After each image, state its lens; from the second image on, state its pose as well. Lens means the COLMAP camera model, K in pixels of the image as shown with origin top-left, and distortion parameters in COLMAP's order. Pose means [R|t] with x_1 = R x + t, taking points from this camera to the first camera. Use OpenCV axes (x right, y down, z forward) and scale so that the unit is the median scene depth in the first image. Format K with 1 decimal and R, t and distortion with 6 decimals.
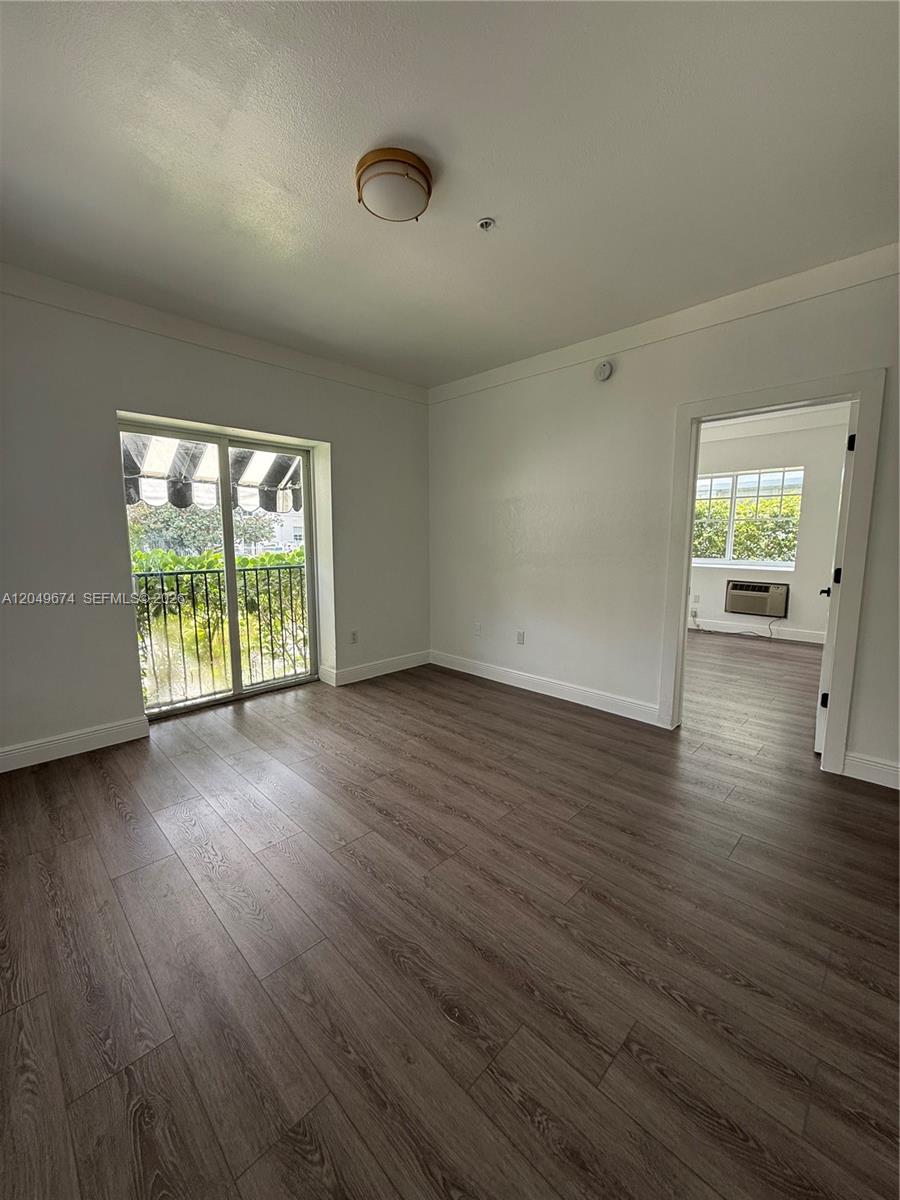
lens RADIAL K [[463.9, 0, 452.0], [0, 463.9, 594.8], [0, 0, 1]] dist [0.000596, 0.000092]
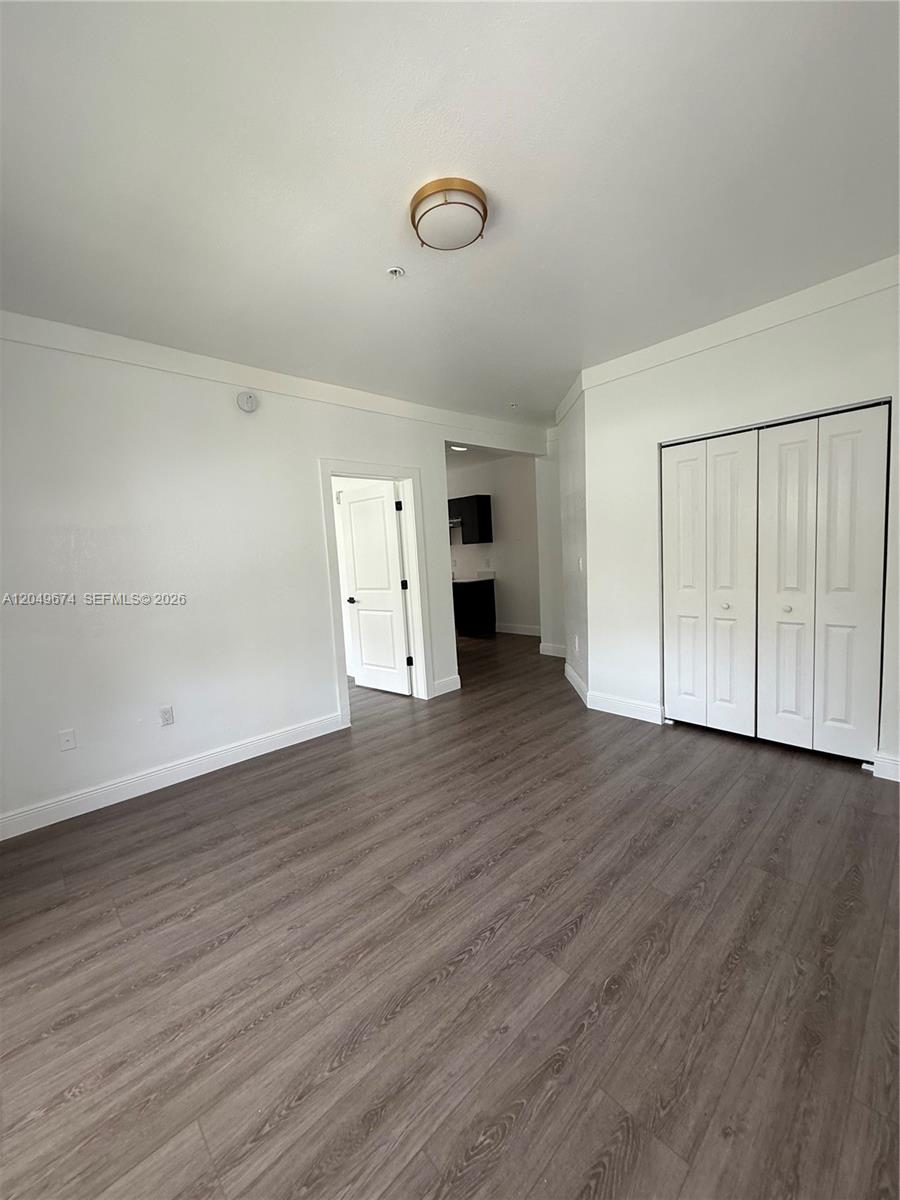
lens RADIAL K [[463.9, 0, 452.0], [0, 463.9, 594.8], [0, 0, 1]] dist [0.000596, 0.000092]
pose [[0.054646, -0.094251, 0.994048, -0.668512], [0.177591, 0.980580, 0.083212, -0.093969], [-0.982586, 0.171986, 0.070323, 0.601788]]
